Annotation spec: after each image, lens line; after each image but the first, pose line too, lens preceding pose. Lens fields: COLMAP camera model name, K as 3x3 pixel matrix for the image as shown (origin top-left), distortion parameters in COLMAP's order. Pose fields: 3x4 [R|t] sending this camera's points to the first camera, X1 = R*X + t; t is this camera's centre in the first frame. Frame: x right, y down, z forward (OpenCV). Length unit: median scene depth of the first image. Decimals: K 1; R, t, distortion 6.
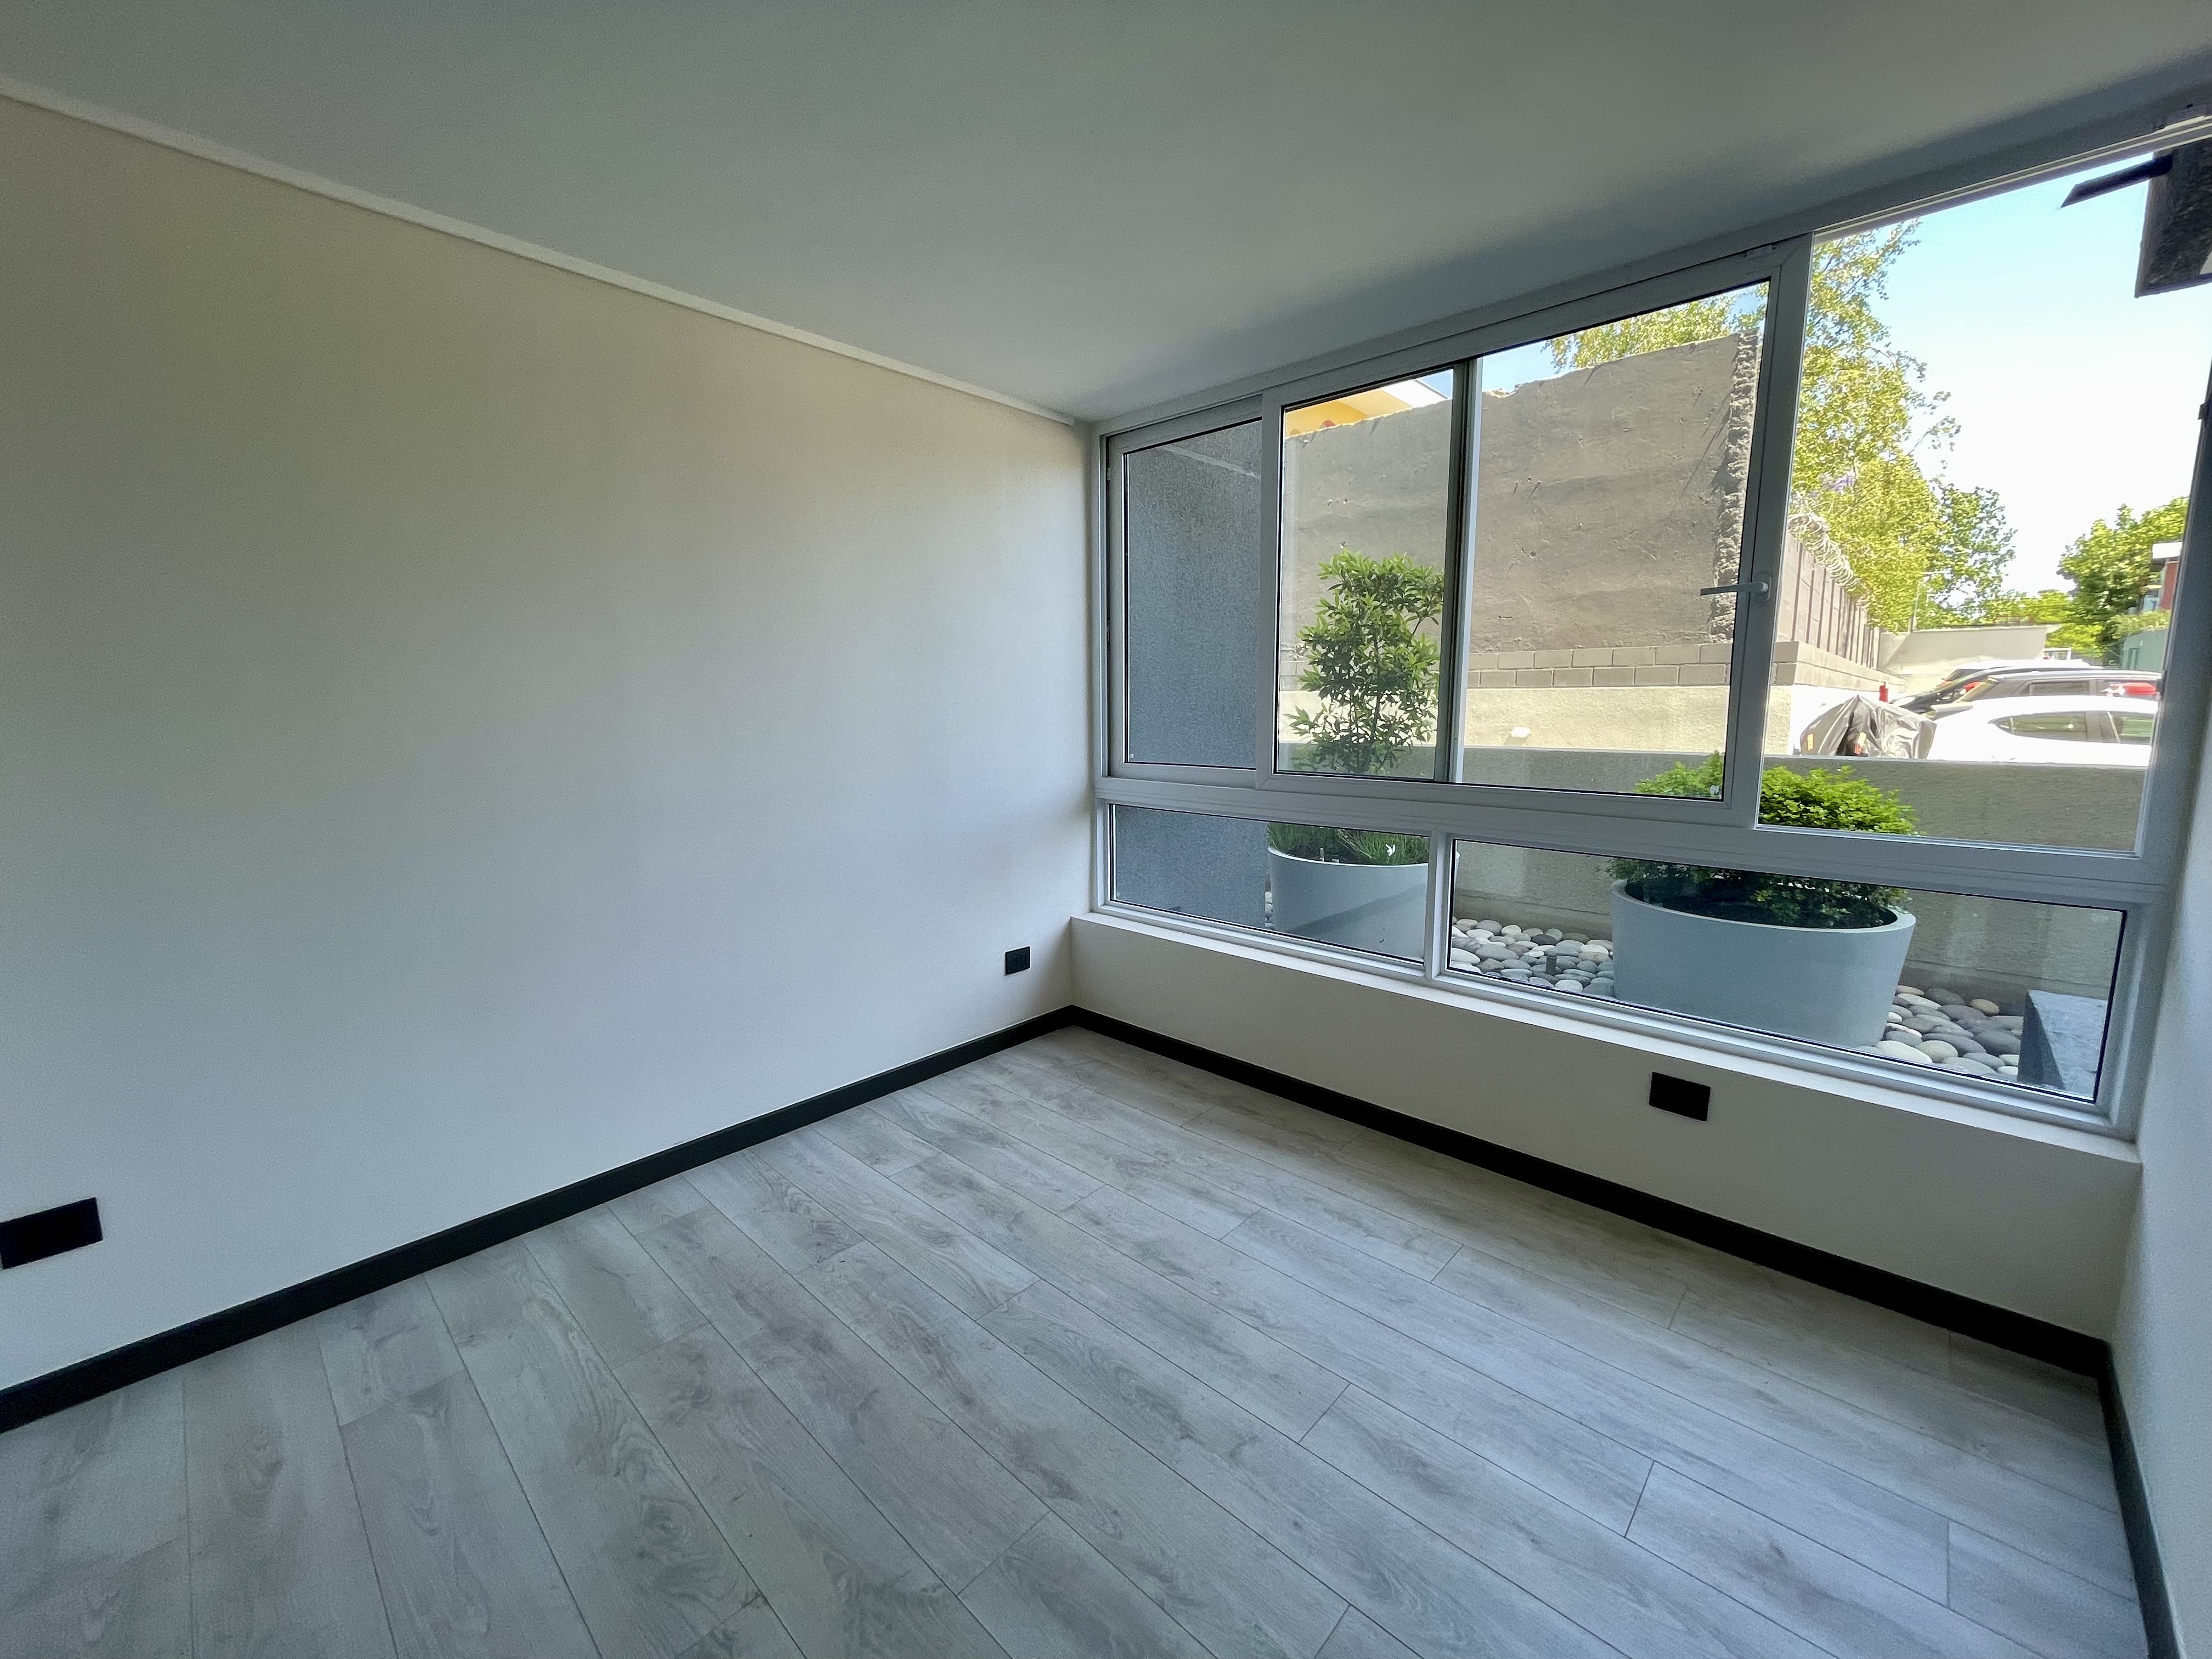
lens RADIAL K [[887.7, 0, 1106.6], [0, 887.7, 827.1], [0, 0, 1]] dist [-0.002010, -0.000165]
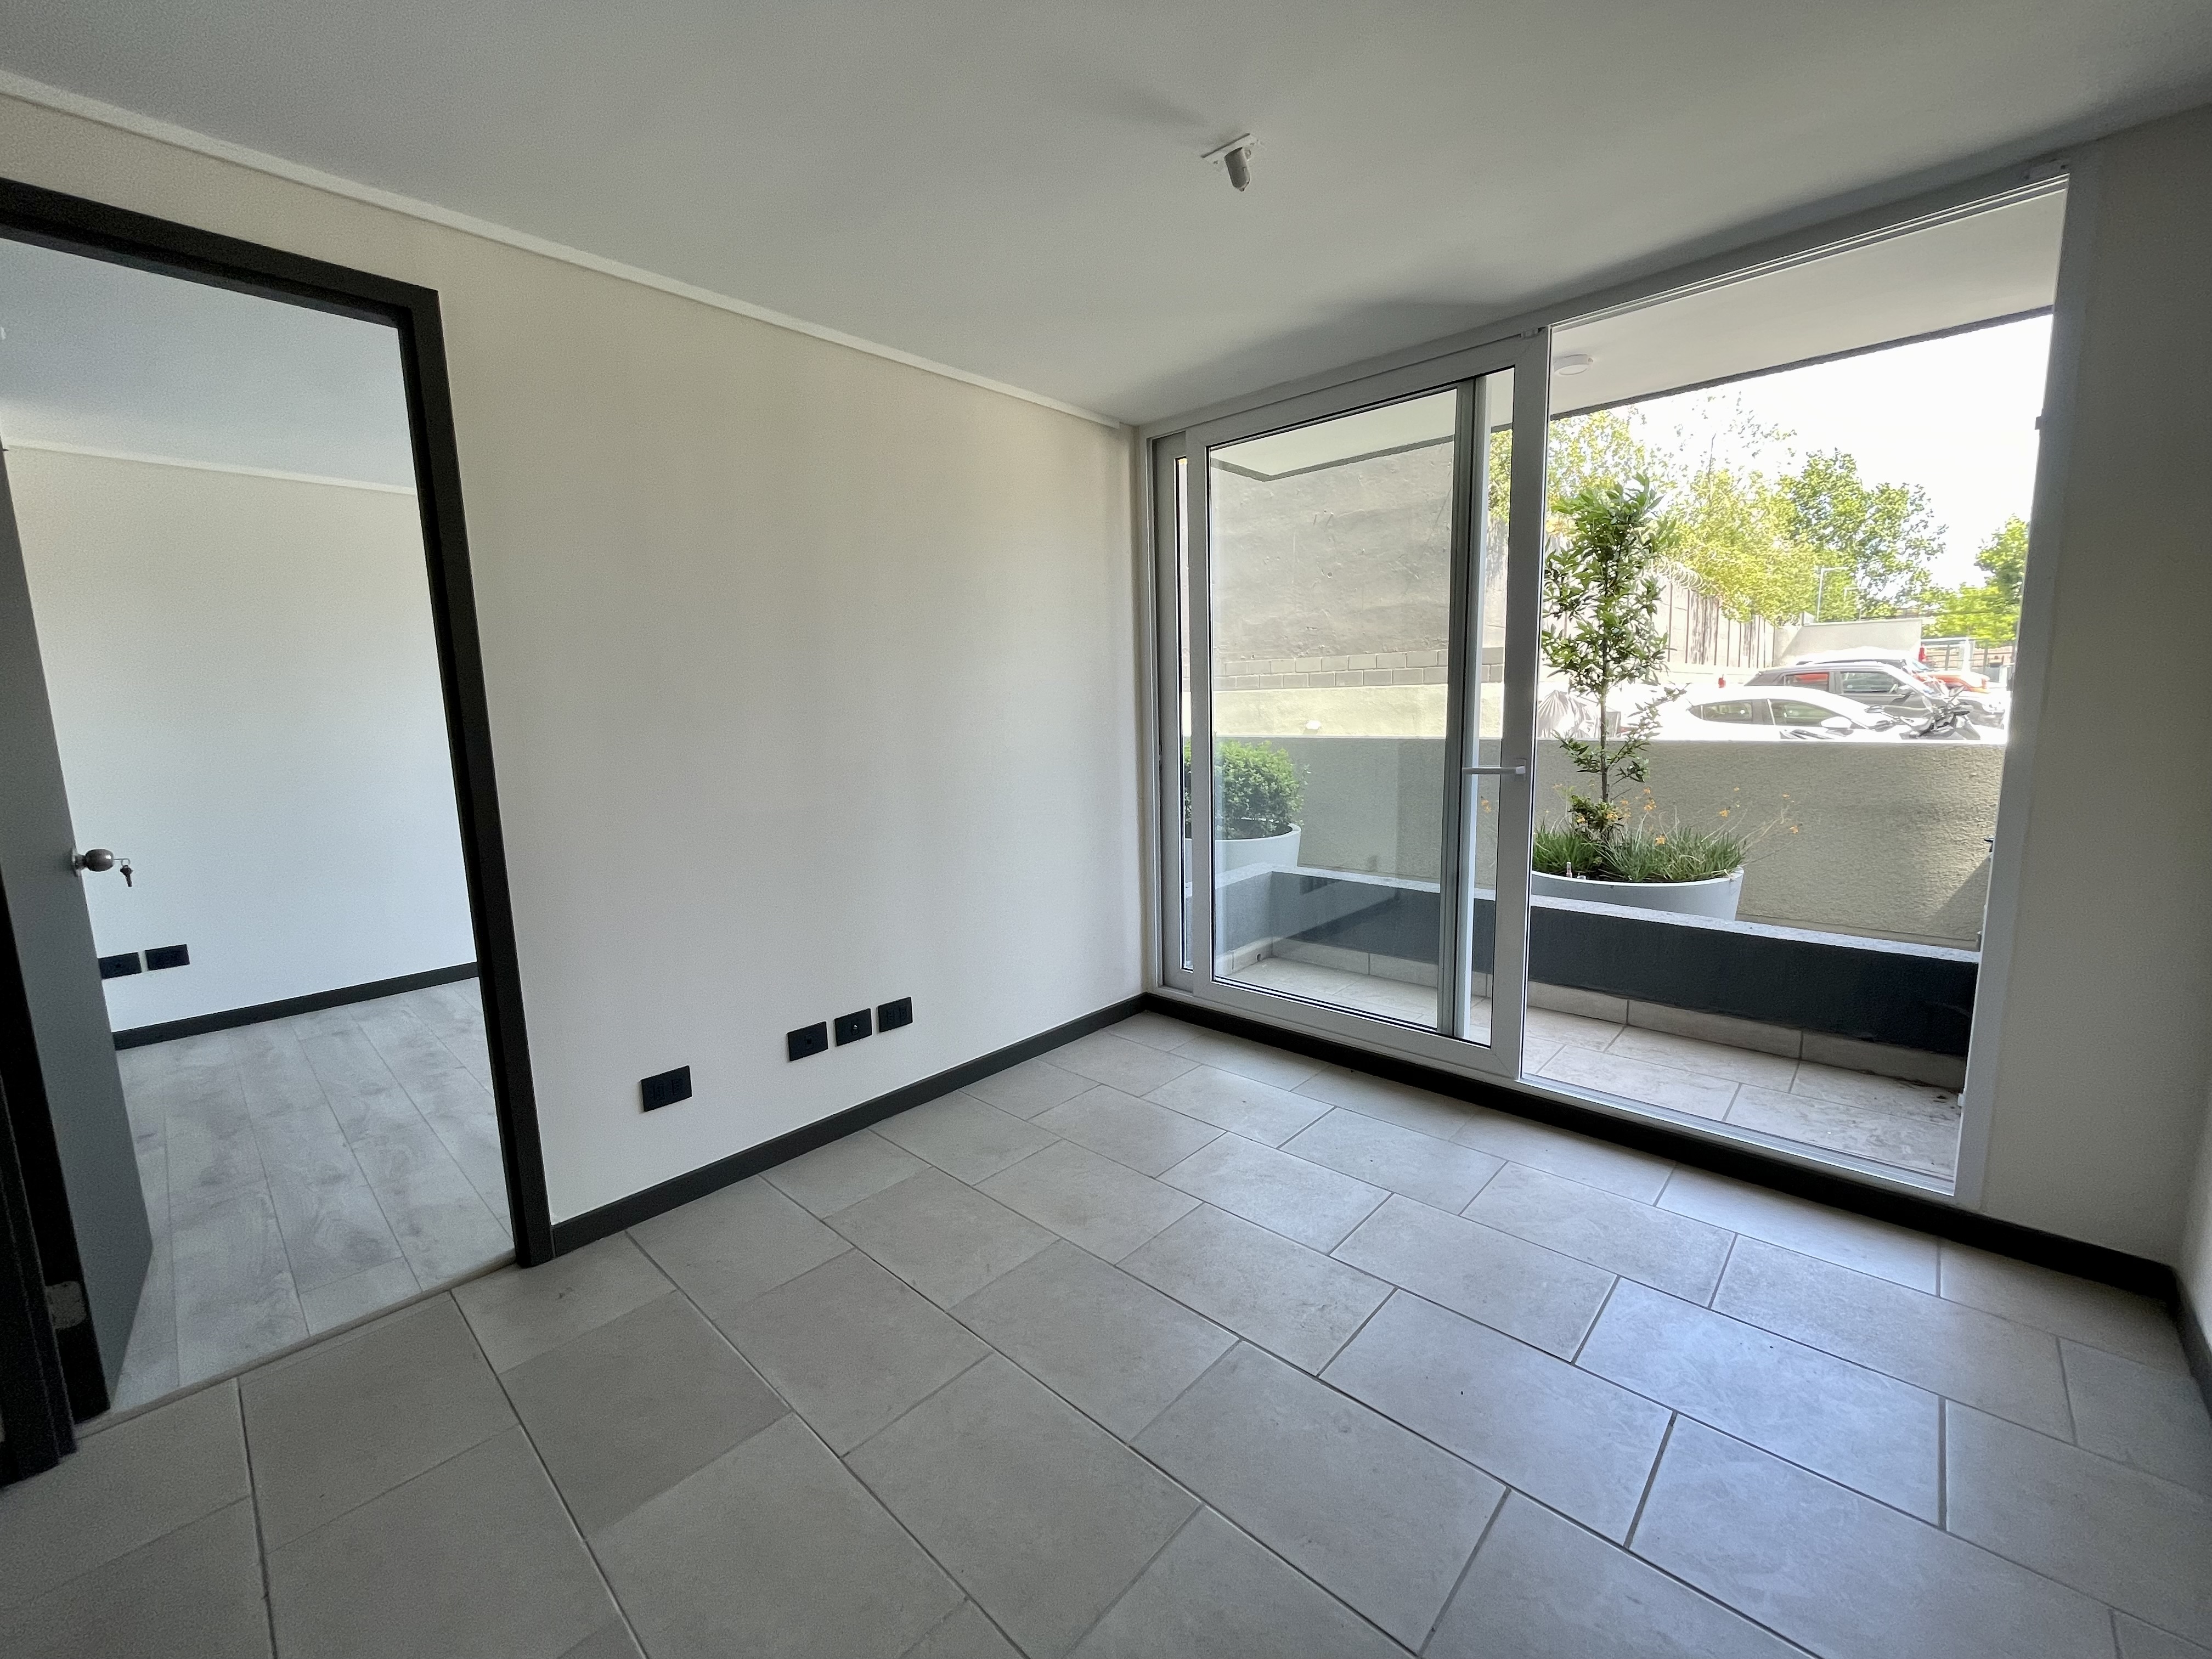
lens RADIAL K [[887.7, 0, 1106.6], [0, 887.7, 827.1], [0, 0, 1]] dist [-0.002010, -0.000165]
pose [[0.999795, -0.019127, 0.006681, 0.673210], [0.019144, 0.999813, -0.002596, 0.105348], [-0.006630, 0.002723, 0.999974, -0.721218]]
